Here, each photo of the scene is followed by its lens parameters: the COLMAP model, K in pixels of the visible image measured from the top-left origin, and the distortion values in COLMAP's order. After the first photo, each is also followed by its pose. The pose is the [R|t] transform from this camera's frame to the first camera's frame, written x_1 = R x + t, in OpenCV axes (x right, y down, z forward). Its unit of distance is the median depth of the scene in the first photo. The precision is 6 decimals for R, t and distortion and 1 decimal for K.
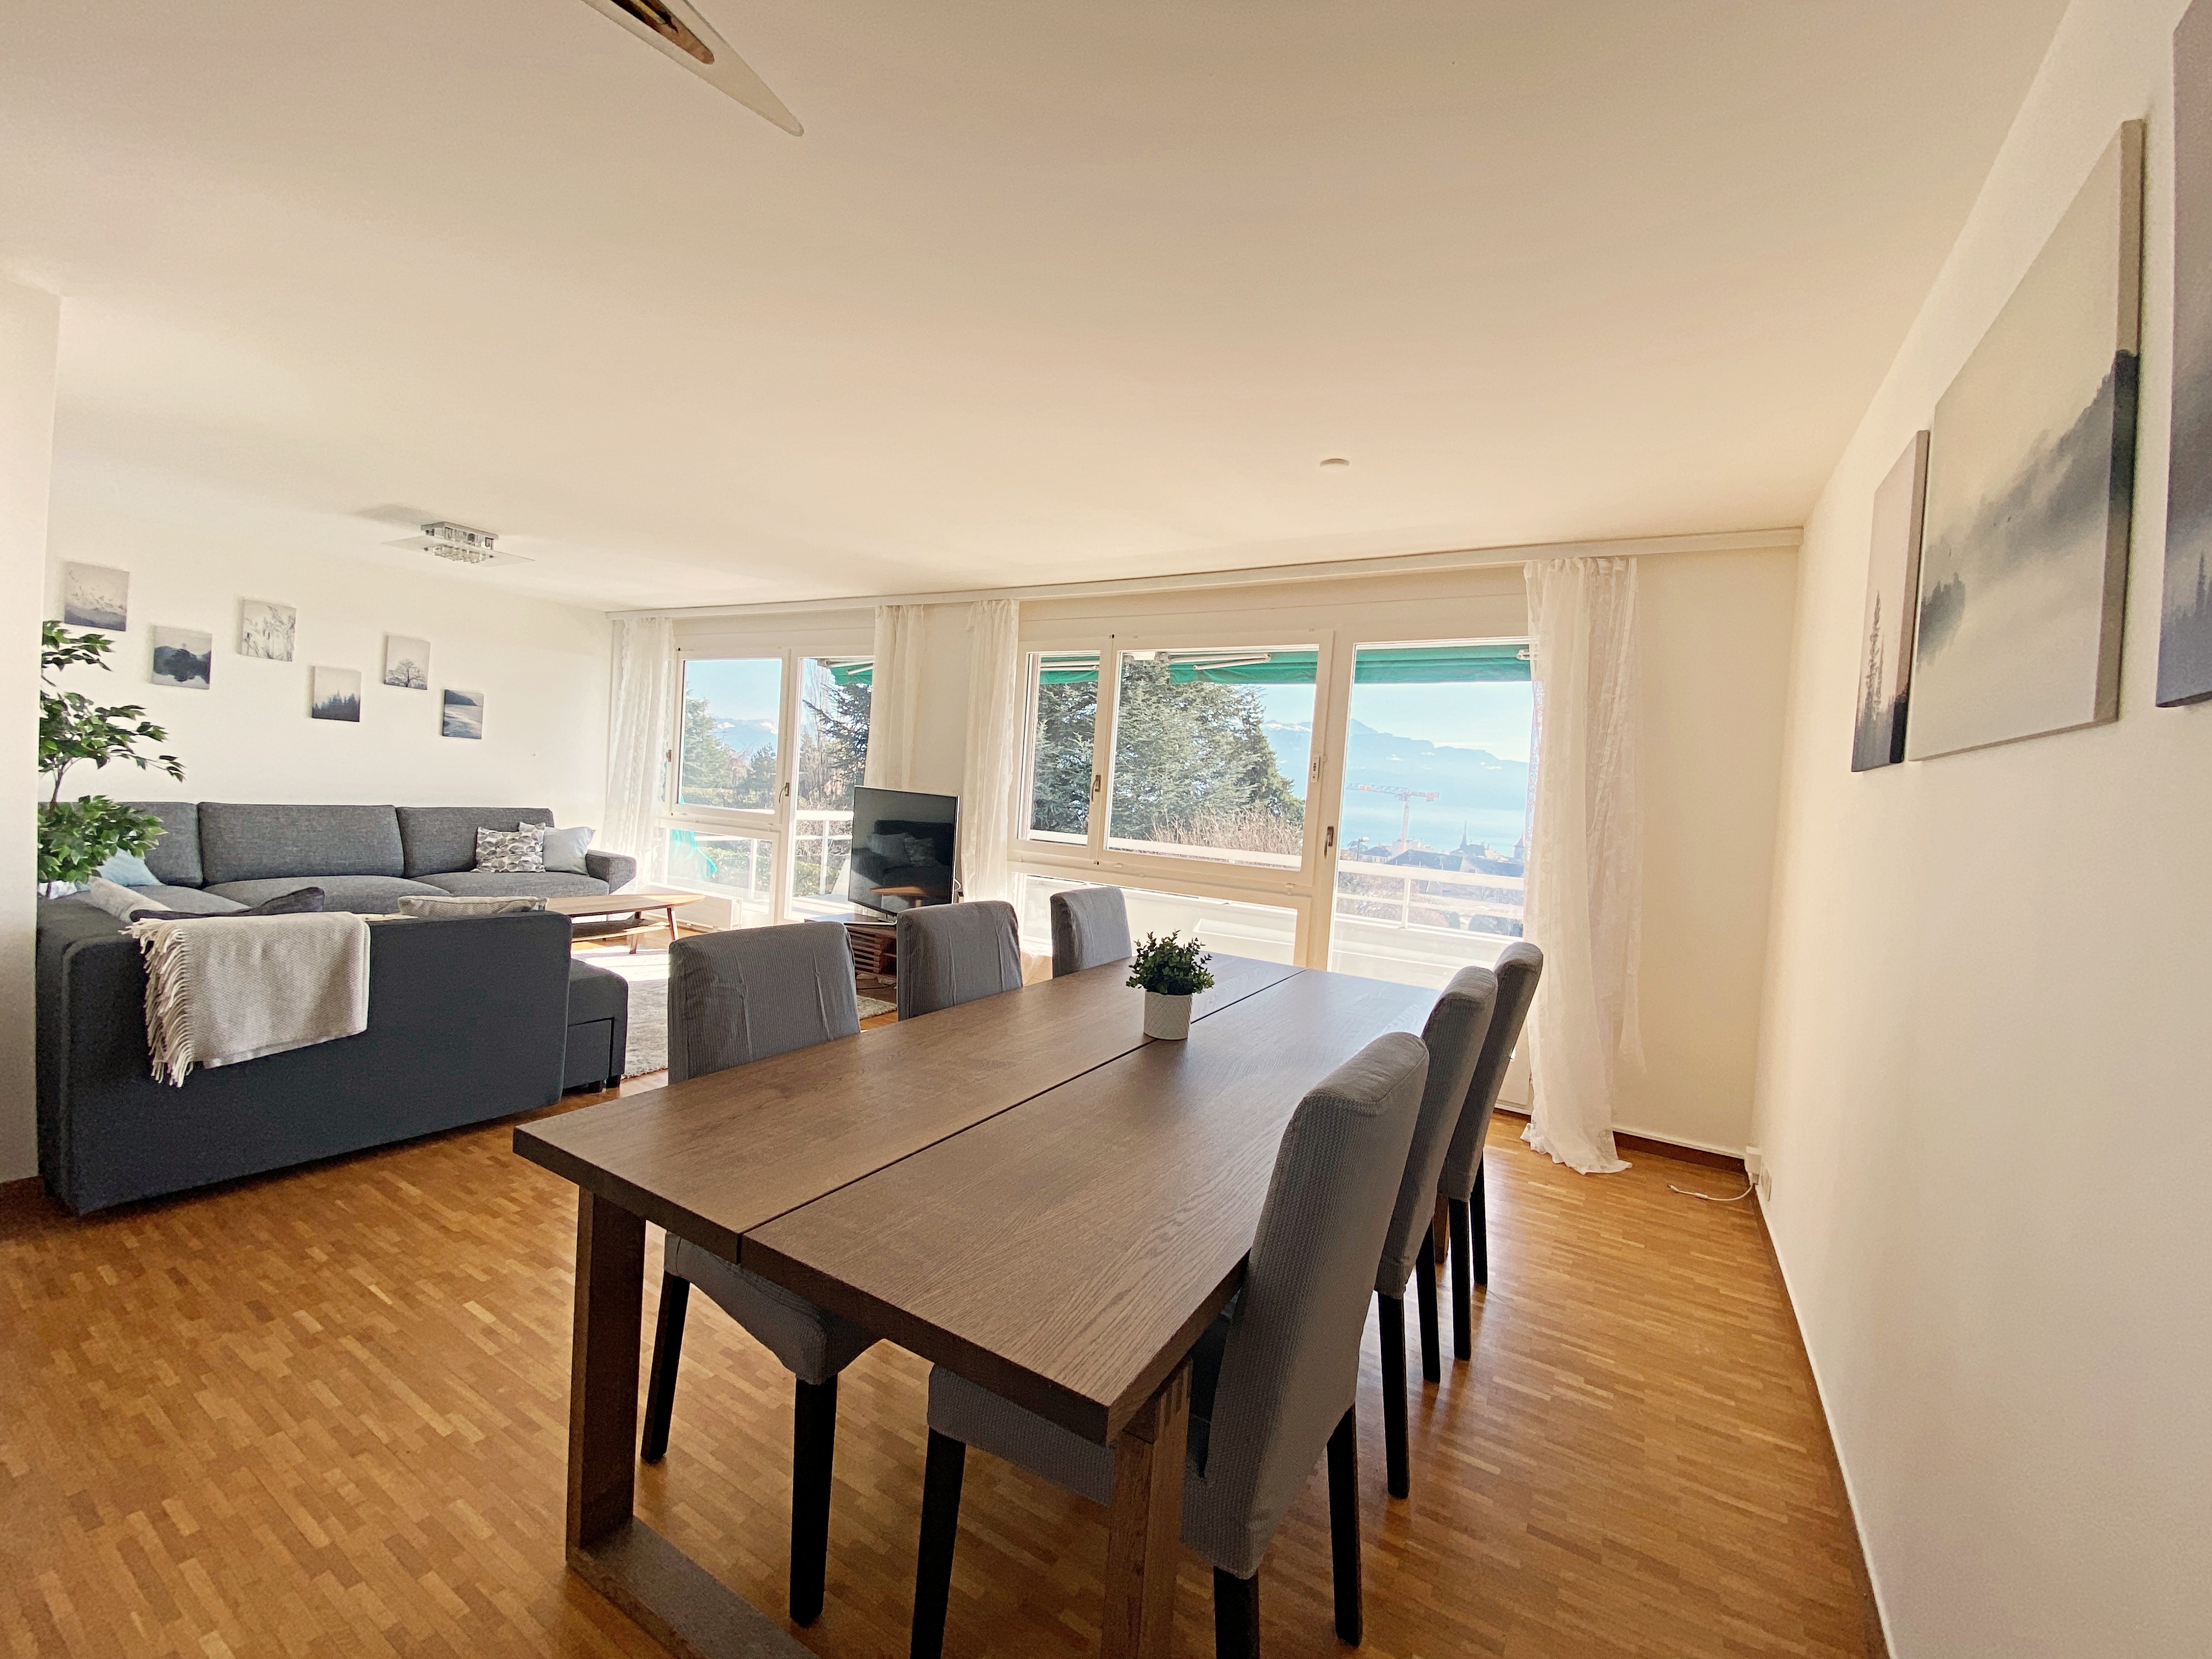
lens RADIAL K [[905.9, 0, 1095.5], [0, 905.9, 823.7], [0, 0, 1]] dist [0.013137, 0.000087]
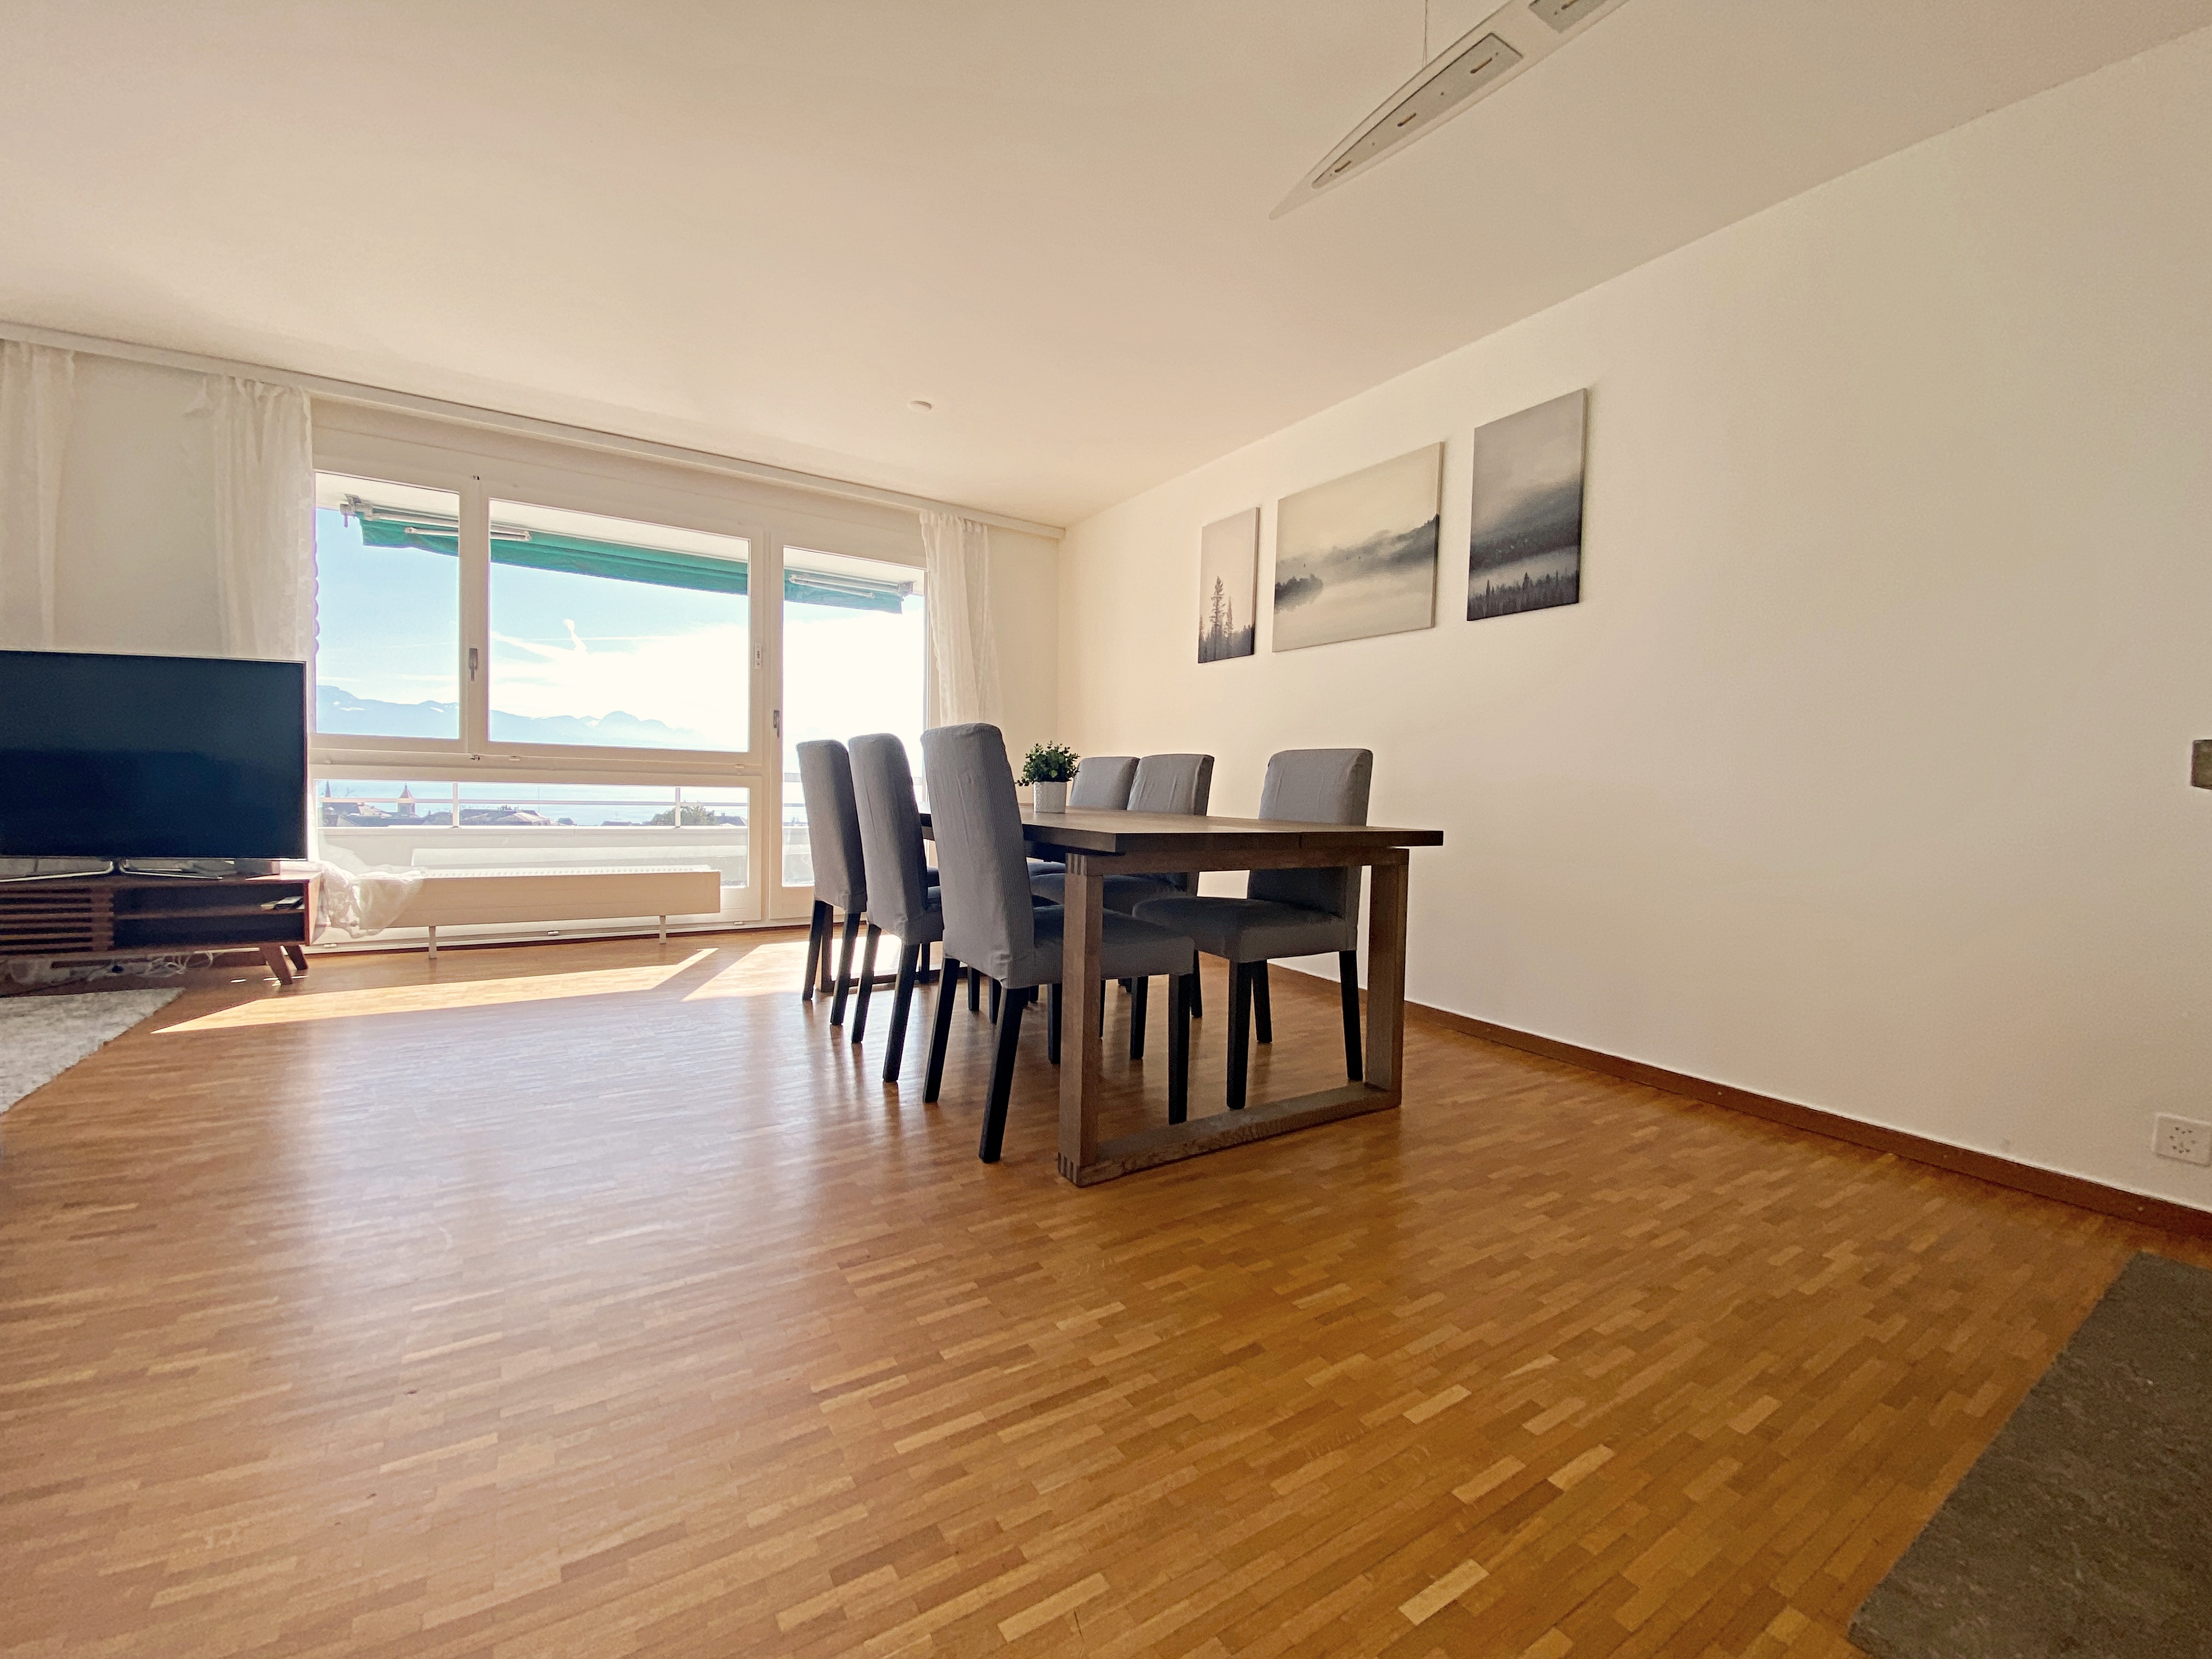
lens RADIAL K [[905.9, 0, 1101.9], [0, 905.9, 828.2], [0, 0, 1]] dist [0.013137, 0.000087]
pose [[0.442209, -0.092854, 0.892093, -0.334374], [0.039835, 0.995678, 0.083890, 0.039684], [-0.896027, -0.001560, 0.443996, 0.083929]]
